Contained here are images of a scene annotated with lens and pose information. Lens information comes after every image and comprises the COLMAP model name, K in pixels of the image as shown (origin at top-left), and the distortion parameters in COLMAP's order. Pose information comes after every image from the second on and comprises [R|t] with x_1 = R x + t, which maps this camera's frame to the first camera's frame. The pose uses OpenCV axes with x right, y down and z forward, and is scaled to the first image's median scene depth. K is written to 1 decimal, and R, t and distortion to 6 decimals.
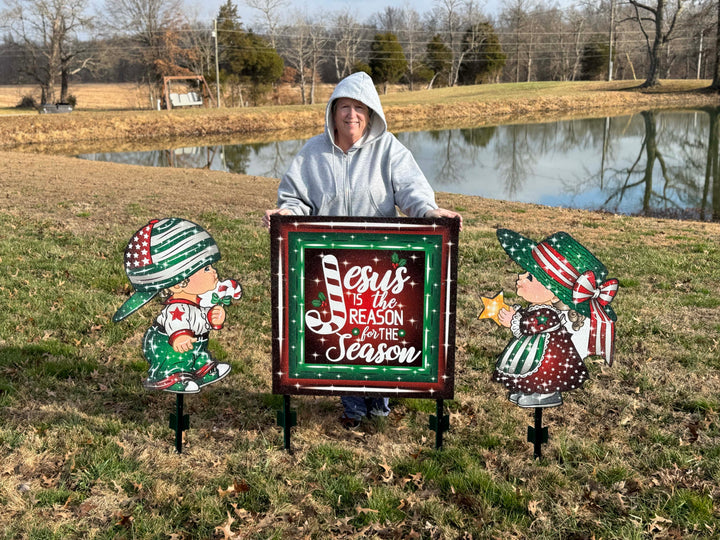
lens RADIAL K [[841.4, 0, 358.5], [0, 841.4, 274.1], [0, 0, 1]] dist [0.134428, 0.000000]
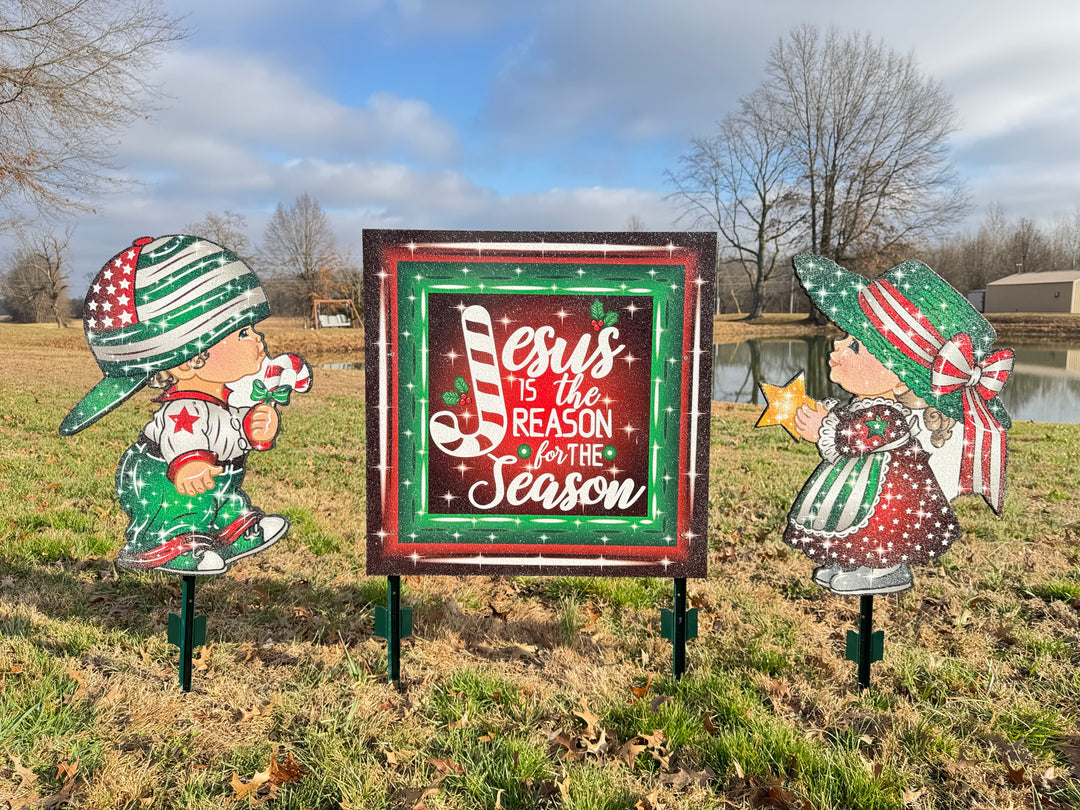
lens RADIAL K [[765.4, 0, 537.7], [0, 765.4, 411.5], [0, 0, 1]] dist [0.044348, -0.067561]
pose [[0.998369, 0.003568, 0.056977, -0.023633], [0.002284, 0.994750, -0.102305, 0.091510], [-0.057043, 0.102269, 0.993120, 0.518099]]
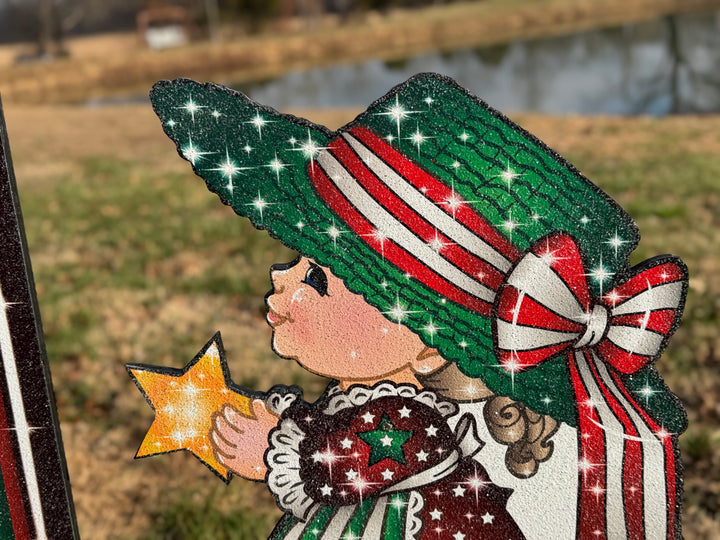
lens RADIAL K [[841.4, 0, 364.4], [0, 841.4, 263.6], [0, 0, 1]] dist [0.134428, 0.000000]
pose [[0.996803, -0.074773, -0.028161, 0.217056], [0.076364, 0.995245, 0.060468, -0.013589], [0.023506, -0.062425, 0.997773, 0.739583]]
